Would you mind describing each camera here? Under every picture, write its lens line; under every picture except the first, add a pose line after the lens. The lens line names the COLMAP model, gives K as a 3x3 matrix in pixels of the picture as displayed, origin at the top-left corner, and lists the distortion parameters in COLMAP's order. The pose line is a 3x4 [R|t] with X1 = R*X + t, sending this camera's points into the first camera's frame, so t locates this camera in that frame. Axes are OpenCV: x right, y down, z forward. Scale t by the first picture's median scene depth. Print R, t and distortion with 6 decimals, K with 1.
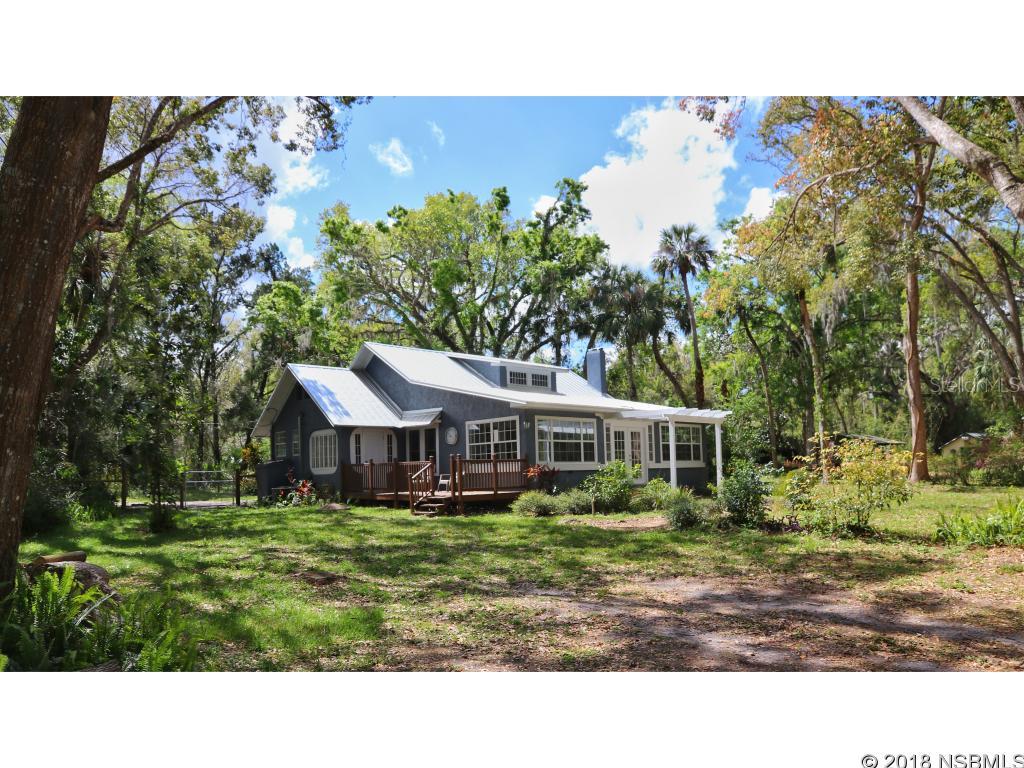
lens RADIAL K [[795.9, 0, 512.0], [0, 795.9, 384.0], [0, 0, 1]] dist [-0.031789, 0.003247]
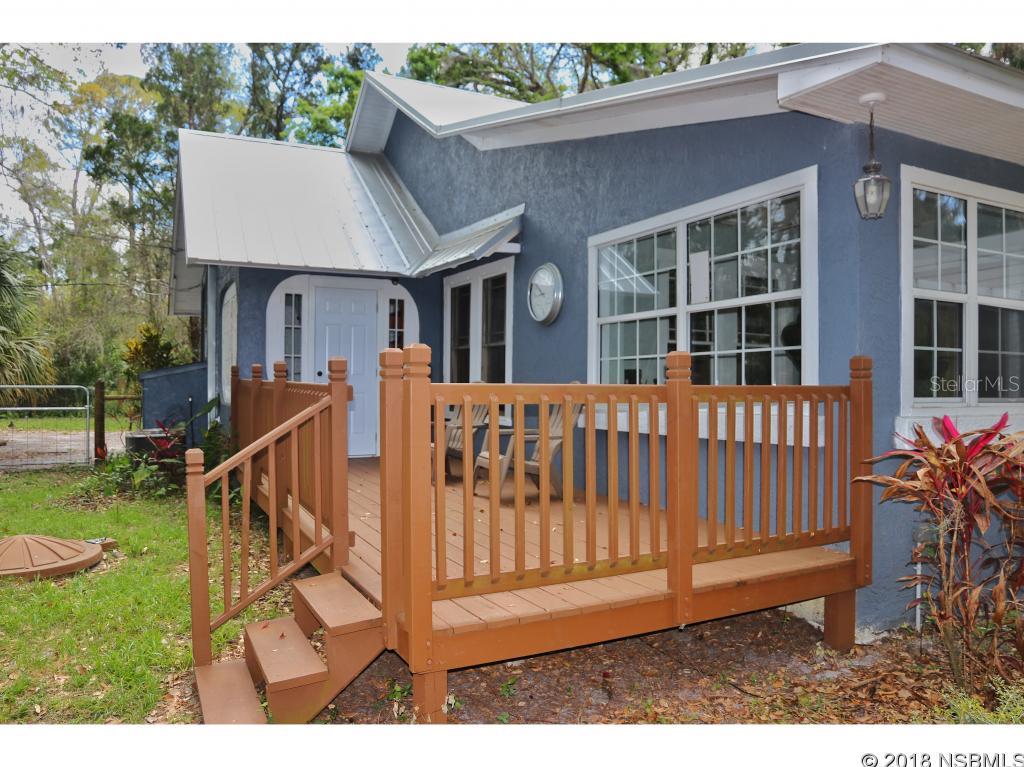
lens RADIAL K [[795.9, 0, 512.0], [0, 795.9, 383.5], [0, 0, 1]] dist [-0.031789, 0.003247]
pose [[0.969943, 0.025216, -0.242021, -0.015861], [0.005816, 0.991929, 0.126660, 0.064272], [0.243262, -0.124261, 0.961968, 0.739364]]
